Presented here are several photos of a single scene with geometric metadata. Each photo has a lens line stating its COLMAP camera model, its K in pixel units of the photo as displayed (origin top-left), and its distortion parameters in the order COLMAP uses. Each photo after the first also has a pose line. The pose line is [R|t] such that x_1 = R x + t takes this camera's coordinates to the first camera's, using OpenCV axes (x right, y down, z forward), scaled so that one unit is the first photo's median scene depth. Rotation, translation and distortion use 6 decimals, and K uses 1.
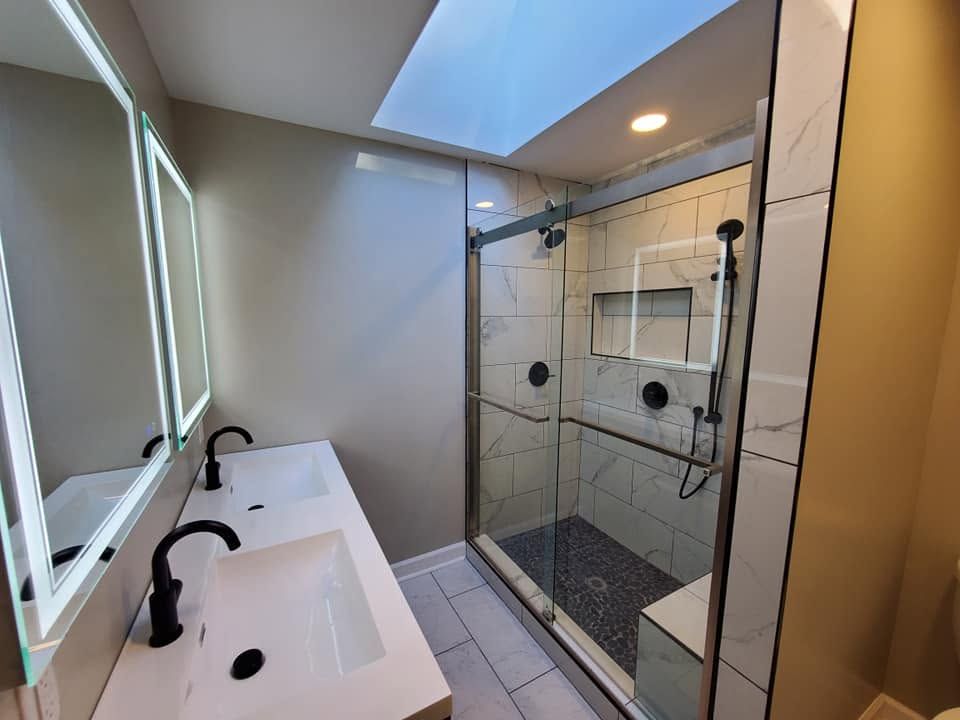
lens RADIAL K [[381.2, 0, 474.0], [0, 381.2, 364.4], [0, 0, 1]] dist [-0.011168, 0.000776]
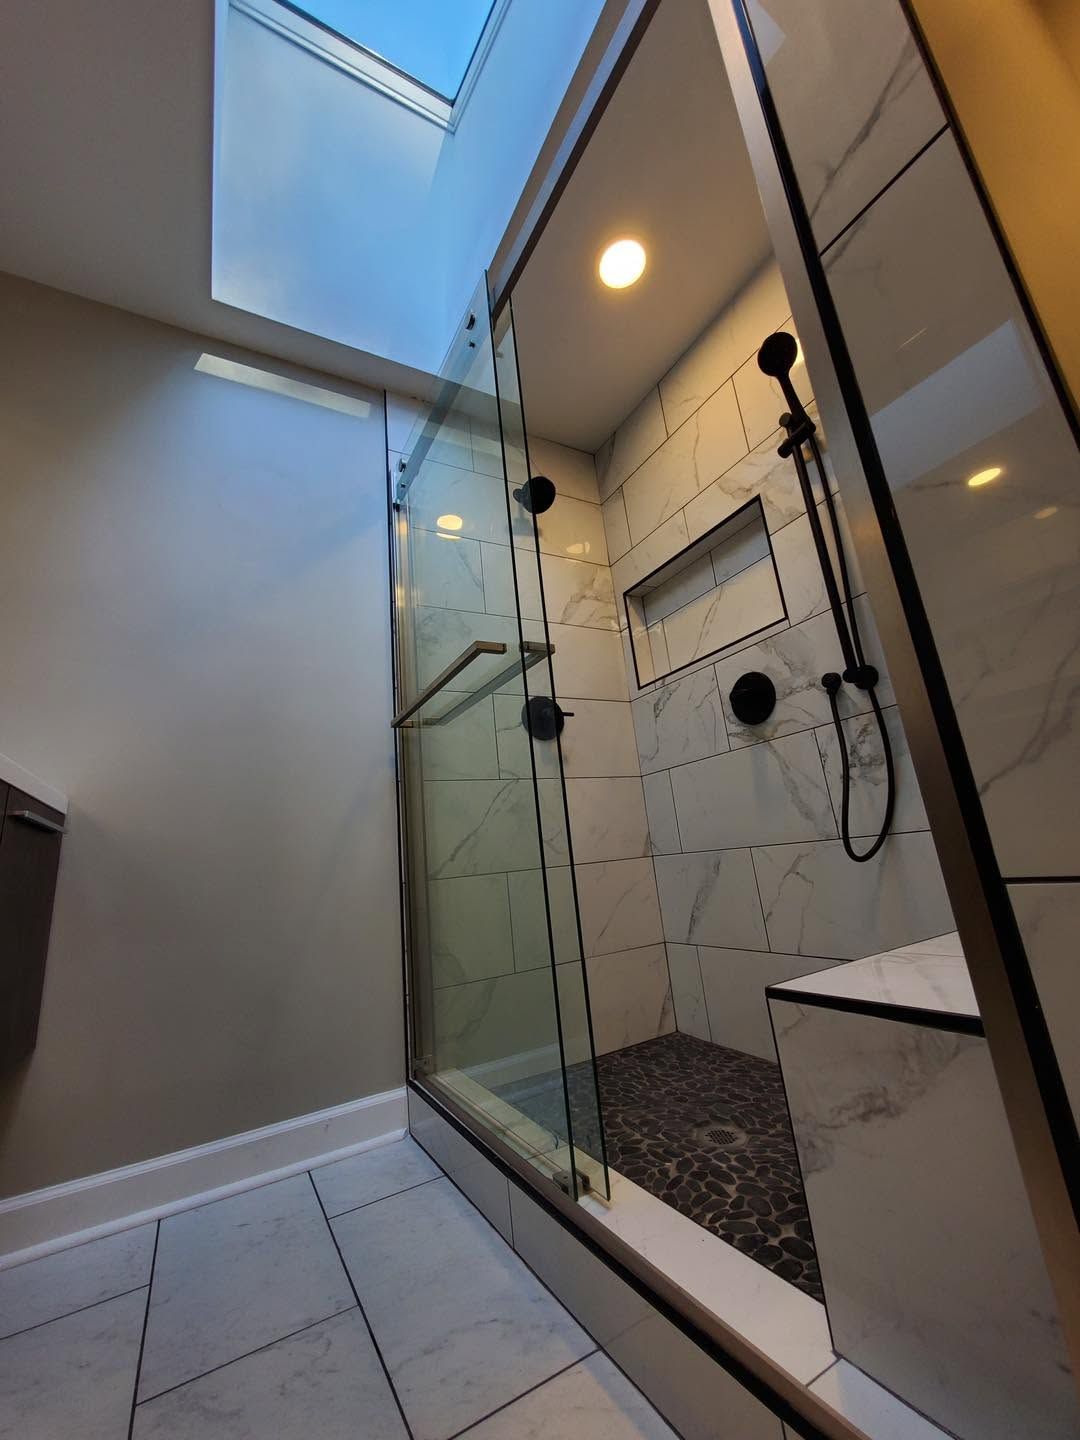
lens RADIAL K [[571.8, 0, 544.1], [0, 571.8, 712.0], [0, 0, 1]] dist [-0.011168, 0.000776]
pose [[0.994472, -0.095455, 0.043755, 0.159472], [0.104944, 0.917702, -0.383158, 0.386834], [-0.003580, 0.385631, 0.922646, 0.292128]]
